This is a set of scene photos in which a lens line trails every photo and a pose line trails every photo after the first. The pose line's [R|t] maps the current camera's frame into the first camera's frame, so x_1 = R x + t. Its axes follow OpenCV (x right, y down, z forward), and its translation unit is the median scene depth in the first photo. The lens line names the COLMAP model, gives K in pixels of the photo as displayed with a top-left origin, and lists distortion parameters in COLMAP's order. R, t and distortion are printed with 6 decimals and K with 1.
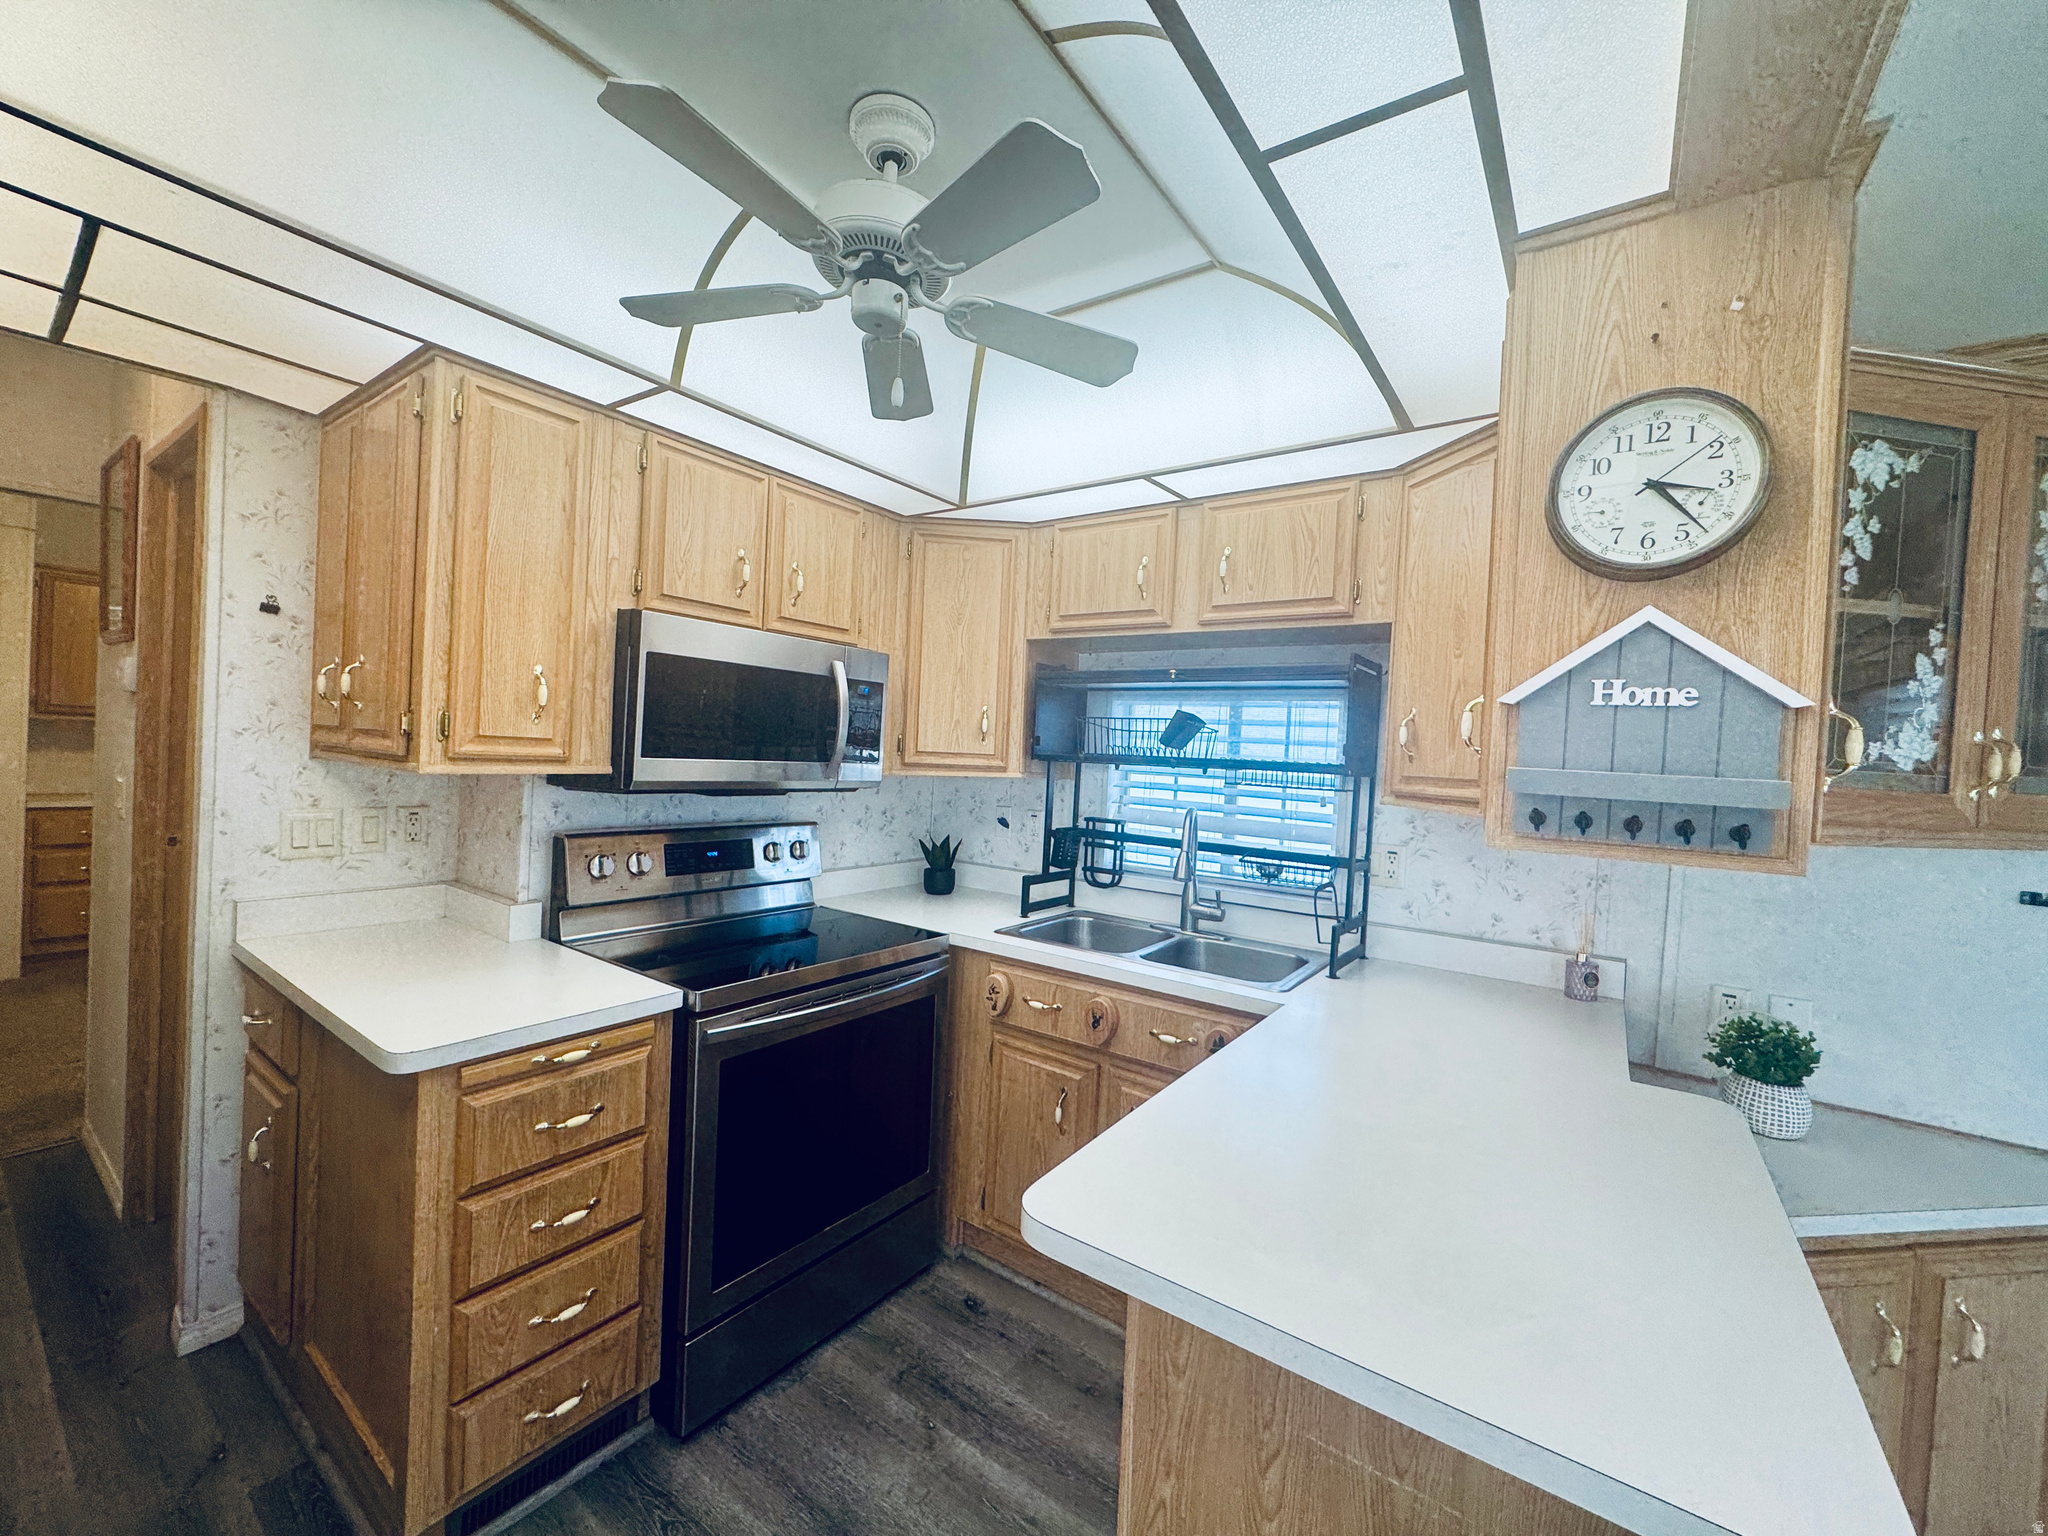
lens RADIAL K [[819.3, 0, 1024.0], [0, 819.3, 765.6], [0, 0, 1]] dist [-0.004125, 0.000105]
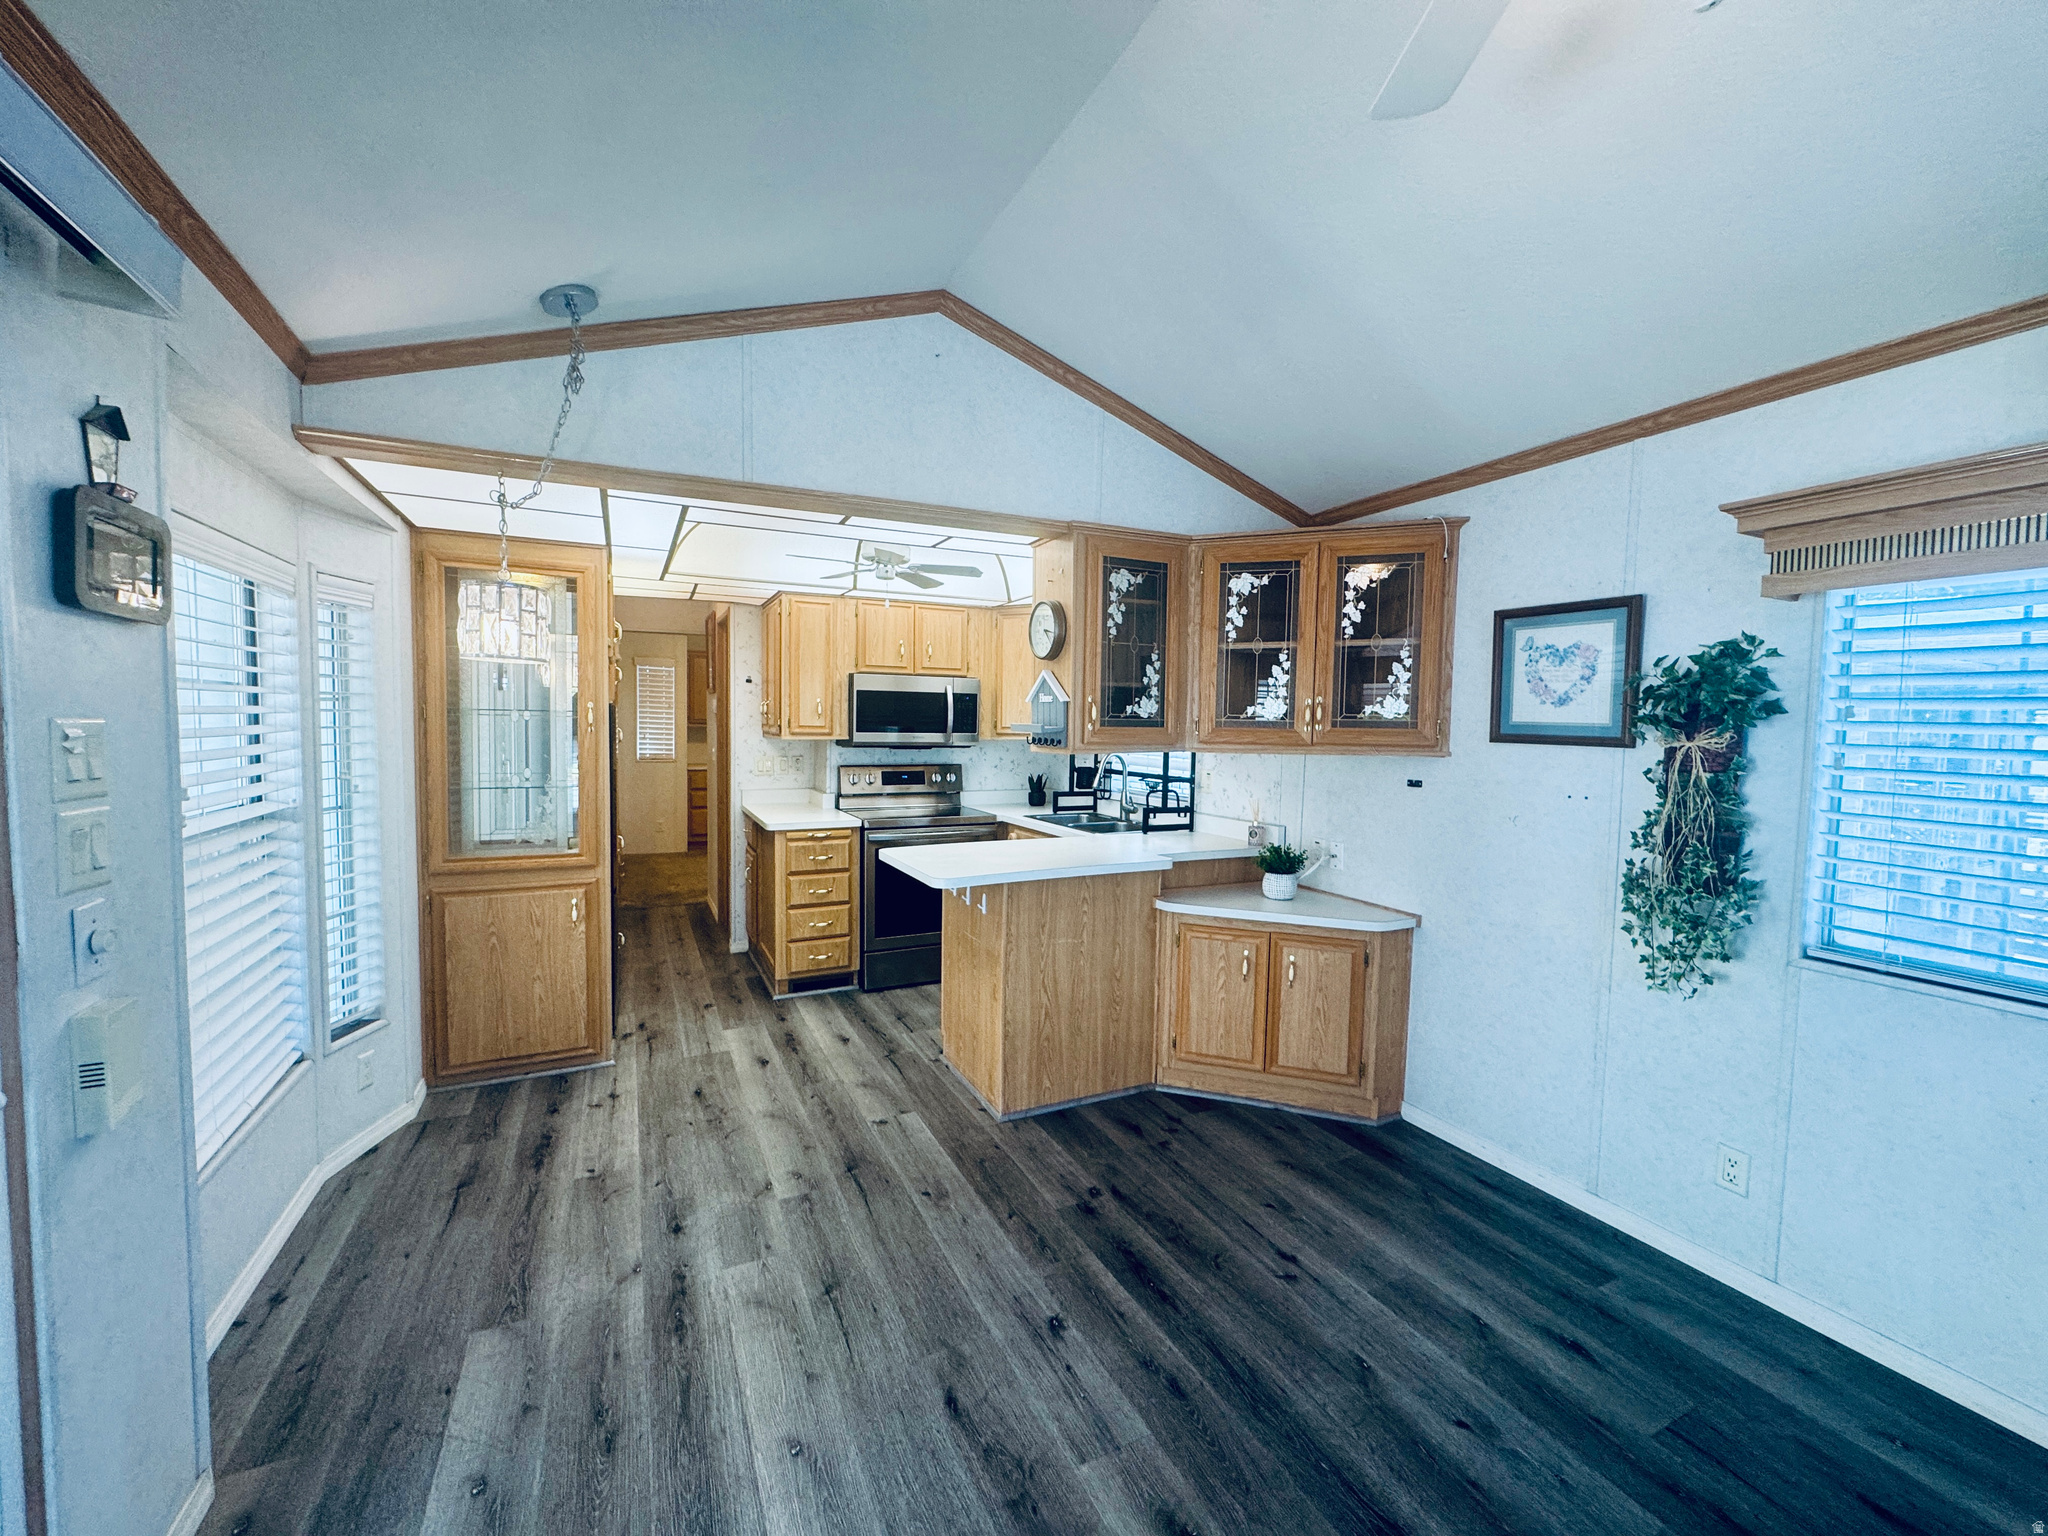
lens RADIAL K [[816.1, 0, 1025.9], [0, 816.1, 766.7], [0, 0, 1]] dist [-0.001569, -0.000170]
pose [[0.881113, -0.010568, -0.472787, 1.221864], [0.020431, 0.999667, 0.015732, 0.069521], [0.472463, -0.023521, 0.881036, -1.000778]]
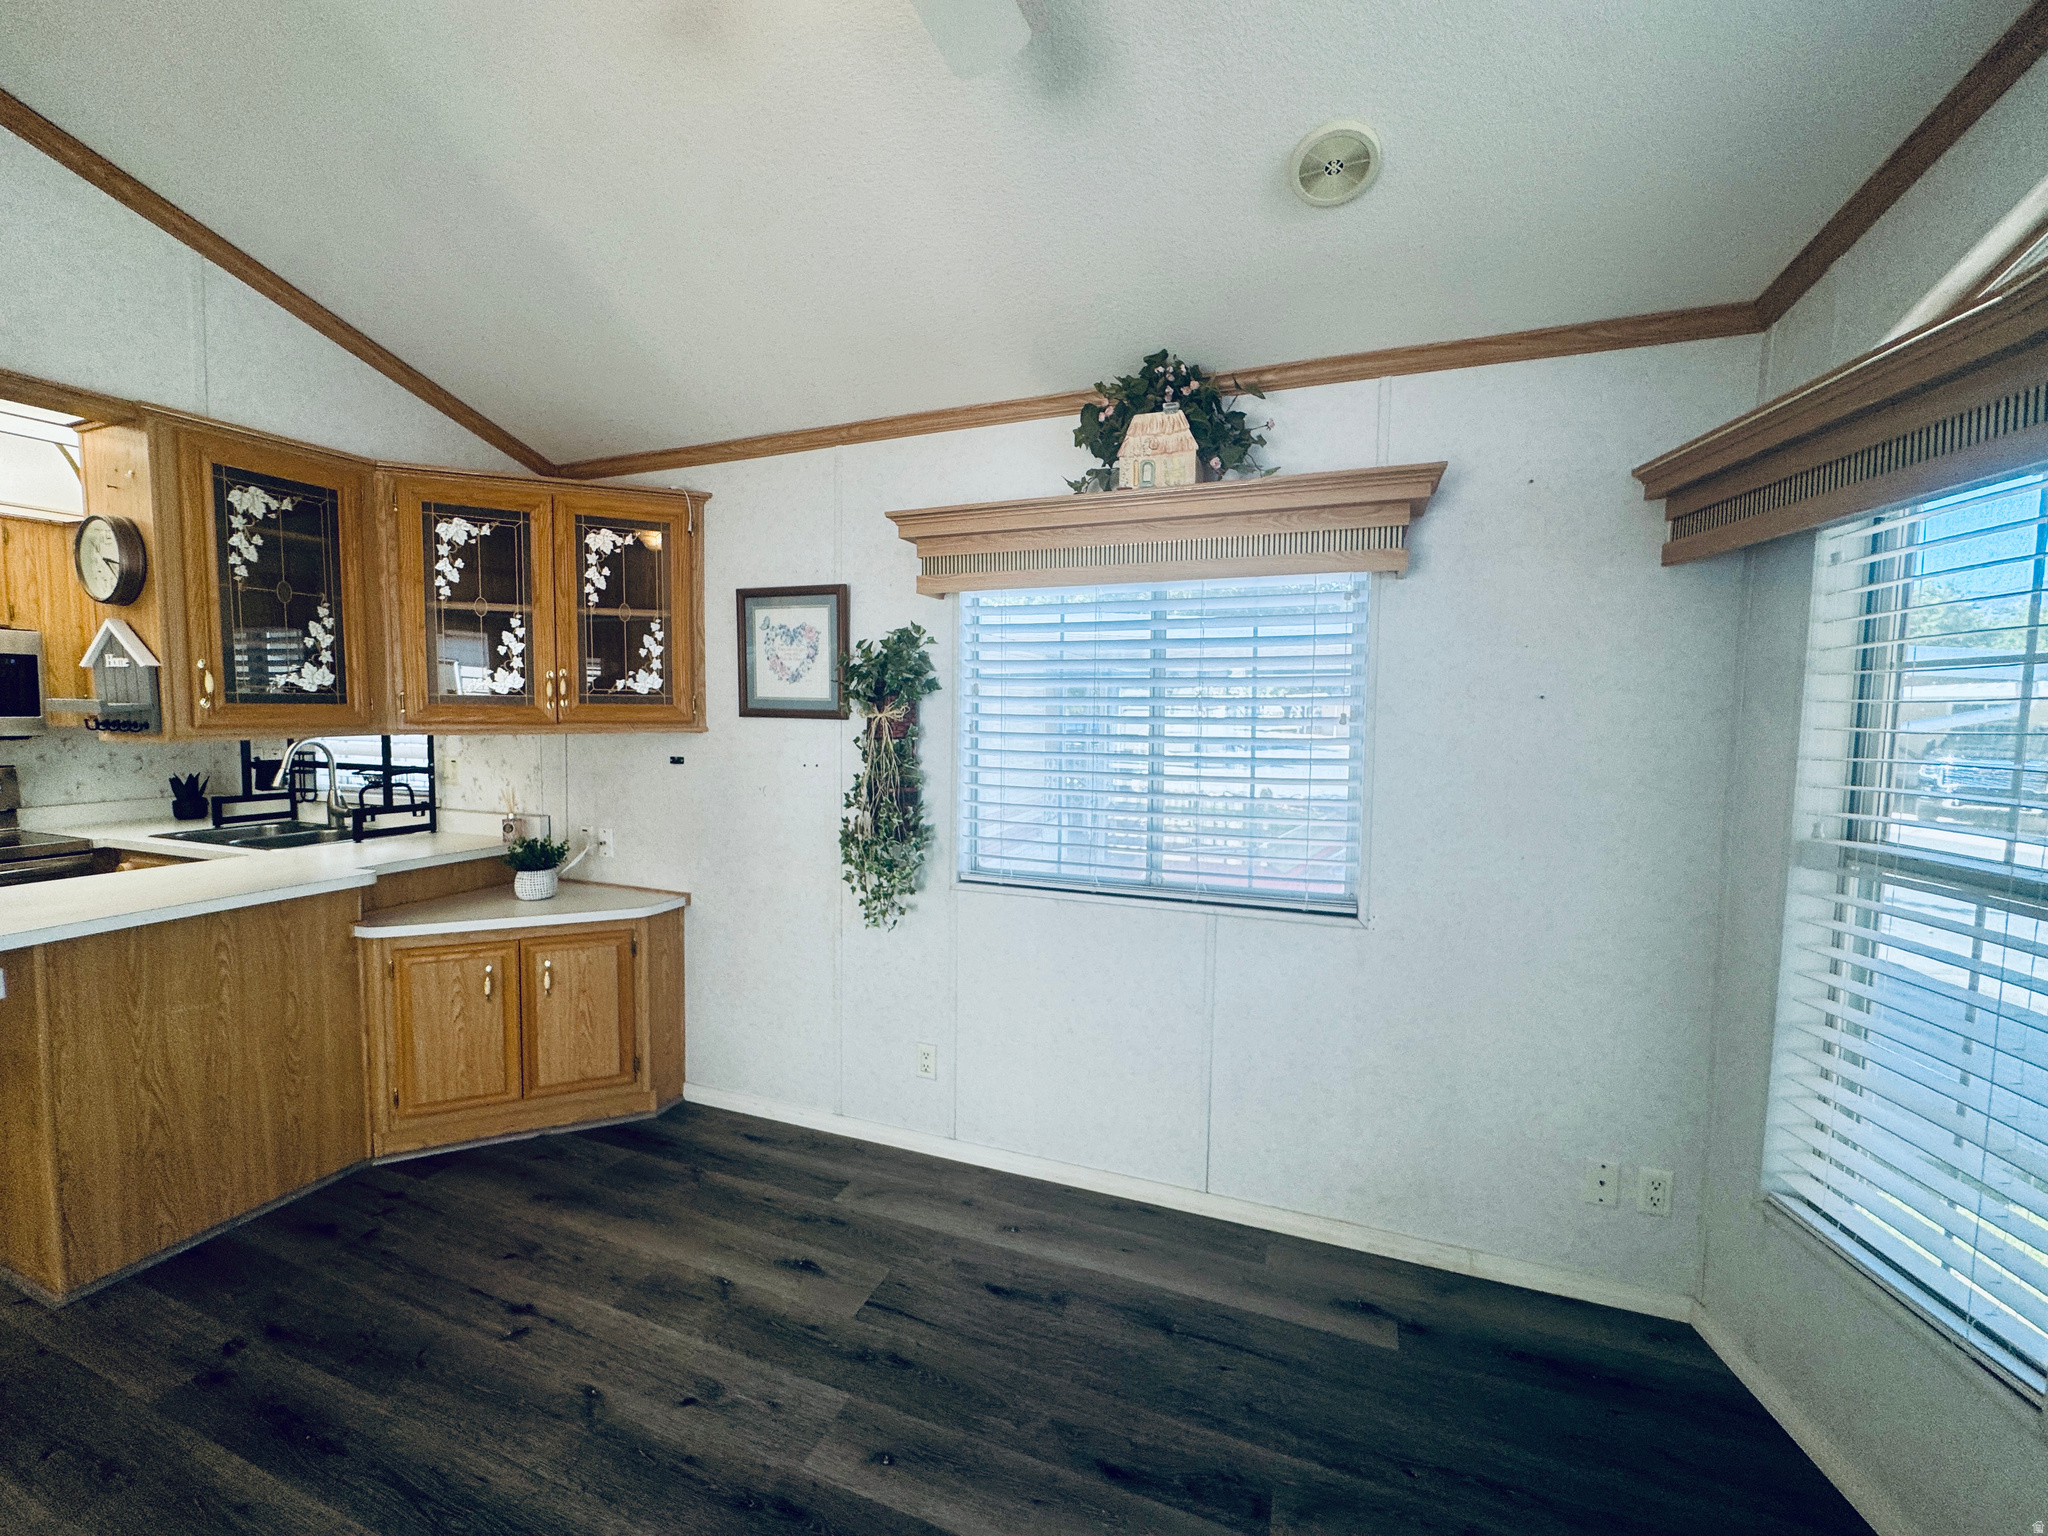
lens RADIAL K [[819.3, 0, 1024.0], [0, 819.3, 765.6], [0, 0, 1]] dist [-0.004125, 0.000105]
pose [[0.966421, -0.057342, 0.250484, 1.399315], [0.042714, 0.997070, 0.063453, 0.082826], [-0.253389, -0.050623, 0.966039, -0.915702]]
